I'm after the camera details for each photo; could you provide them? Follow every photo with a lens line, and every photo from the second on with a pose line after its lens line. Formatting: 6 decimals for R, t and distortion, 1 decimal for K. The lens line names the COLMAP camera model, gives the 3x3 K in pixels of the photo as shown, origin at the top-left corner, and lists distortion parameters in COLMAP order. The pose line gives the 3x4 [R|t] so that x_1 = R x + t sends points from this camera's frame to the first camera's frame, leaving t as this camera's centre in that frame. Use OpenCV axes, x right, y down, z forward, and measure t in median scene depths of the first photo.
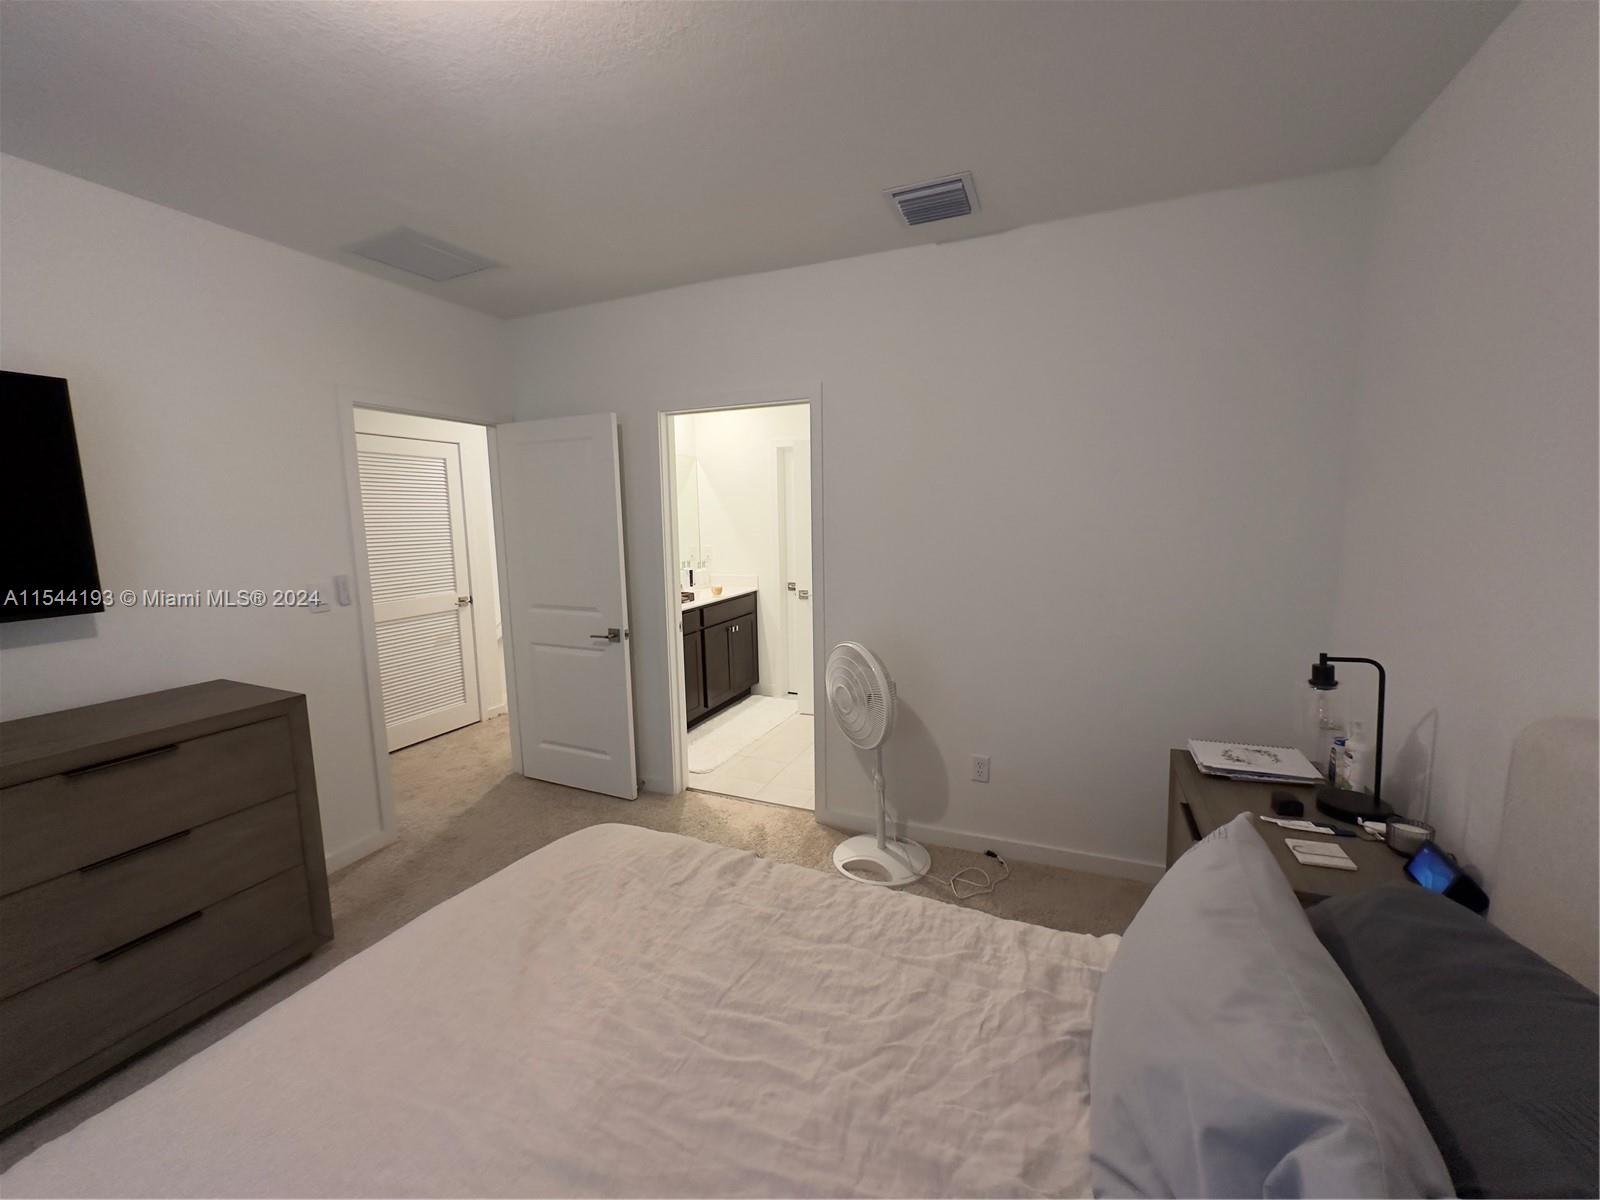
lens RADIAL K [[637.6, 0, 798.7], [0, 637.6, 599.9], [0, 0, 1]] dist [-0.002171, 0.000318]
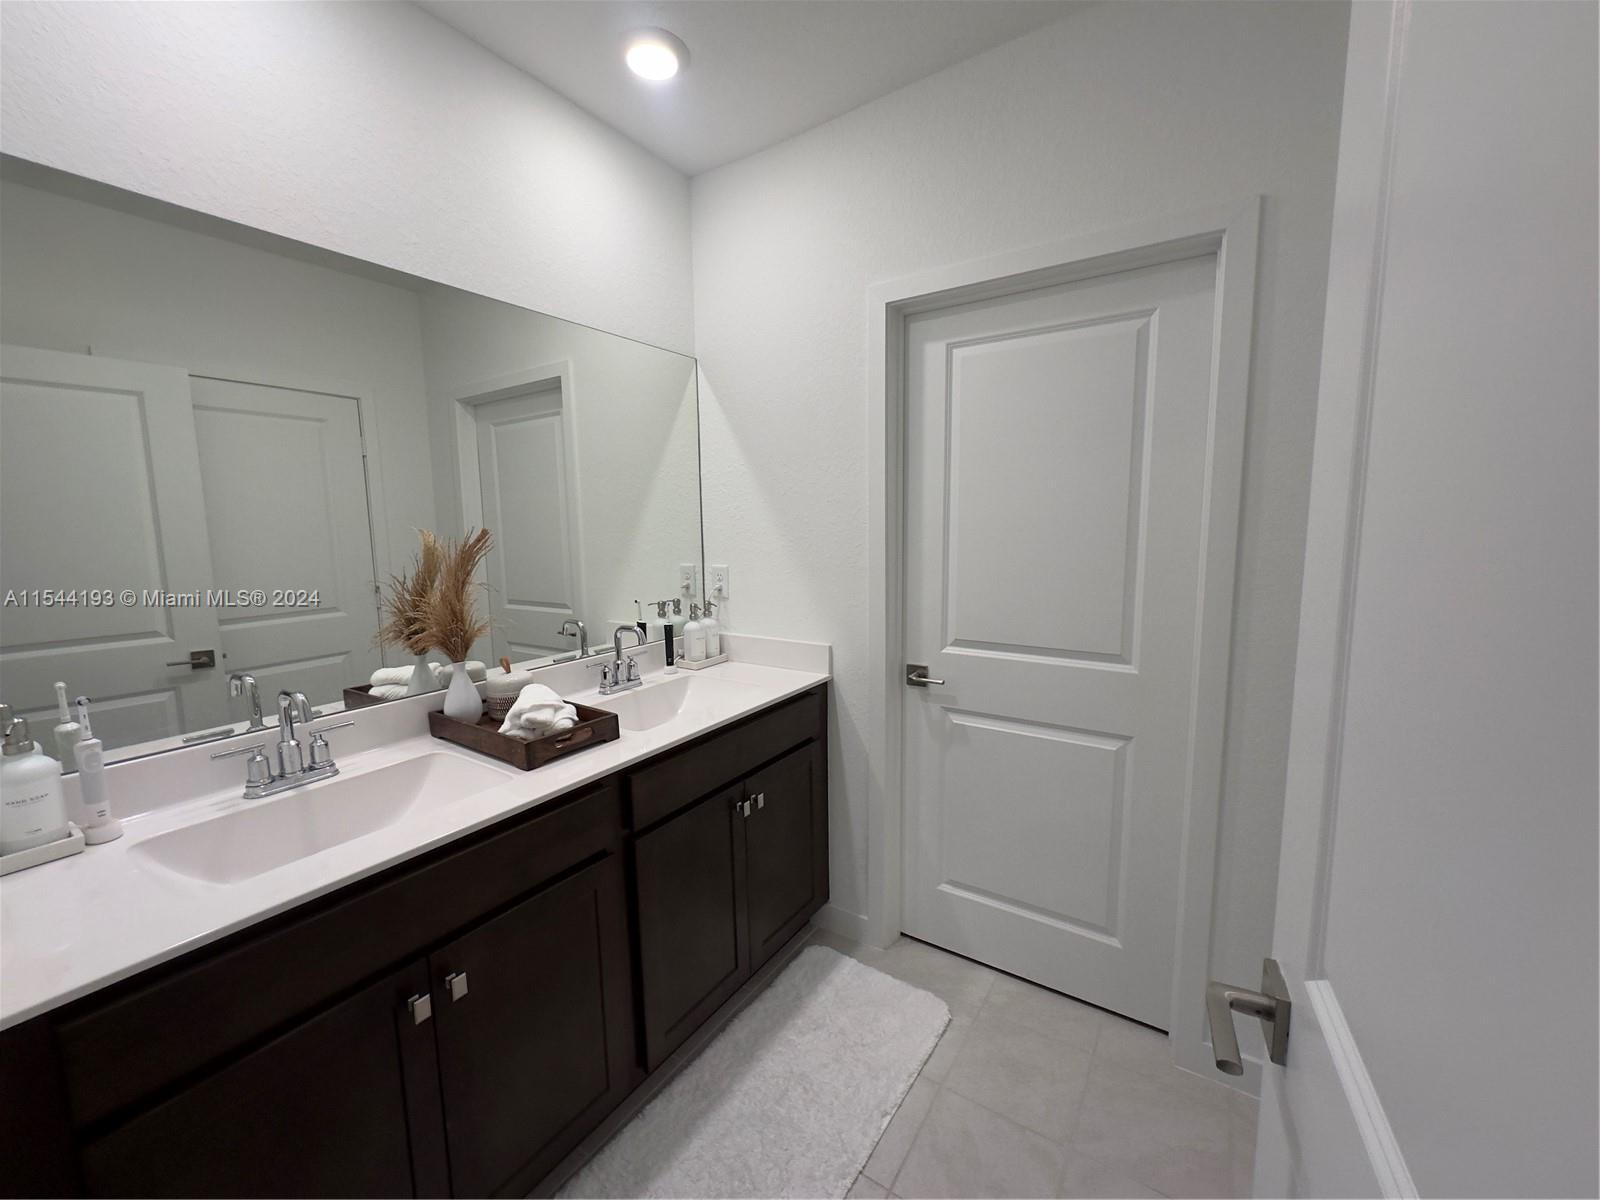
lens RADIAL K [[637.6, 0, 798.7], [0, 637.6, 599.9], [0, 0, 1]] dist [-0.002171, 0.000318]
pose [[0.983665, 0.029424, -0.177586, -0.015618], [-0.033065, 0.999299, -0.017575, -0.063946], [0.176944, 0.023160, 0.983948, 0.666694]]
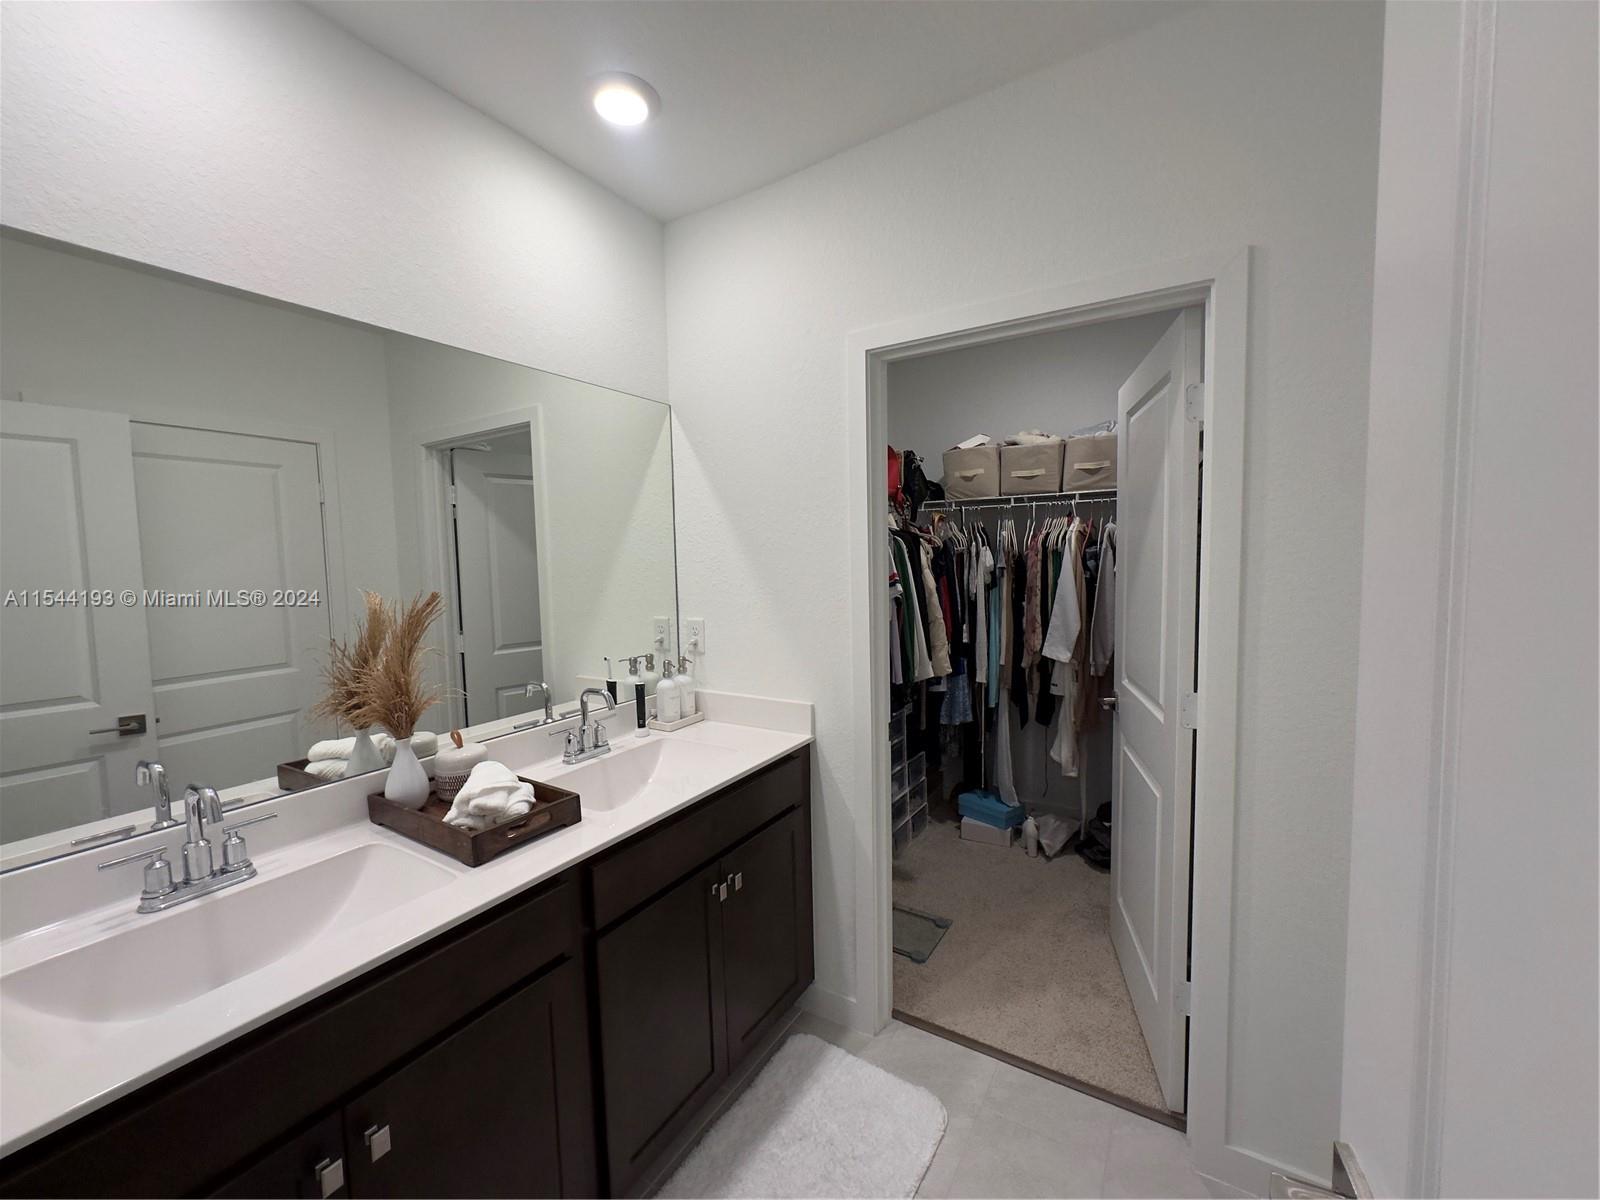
lens RADIAL K [[637.6, 0, 798.7], [0, 637.6, 599.9], [0, 0, 1]] dist [-0.002171, 0.000318]
pose [[0.988690, 0.011025, -0.149570, -0.018828], [-0.021930, 0.997202, -0.071460, -0.078907], [0.148364, 0.073932, 0.986165, 0.688363]]
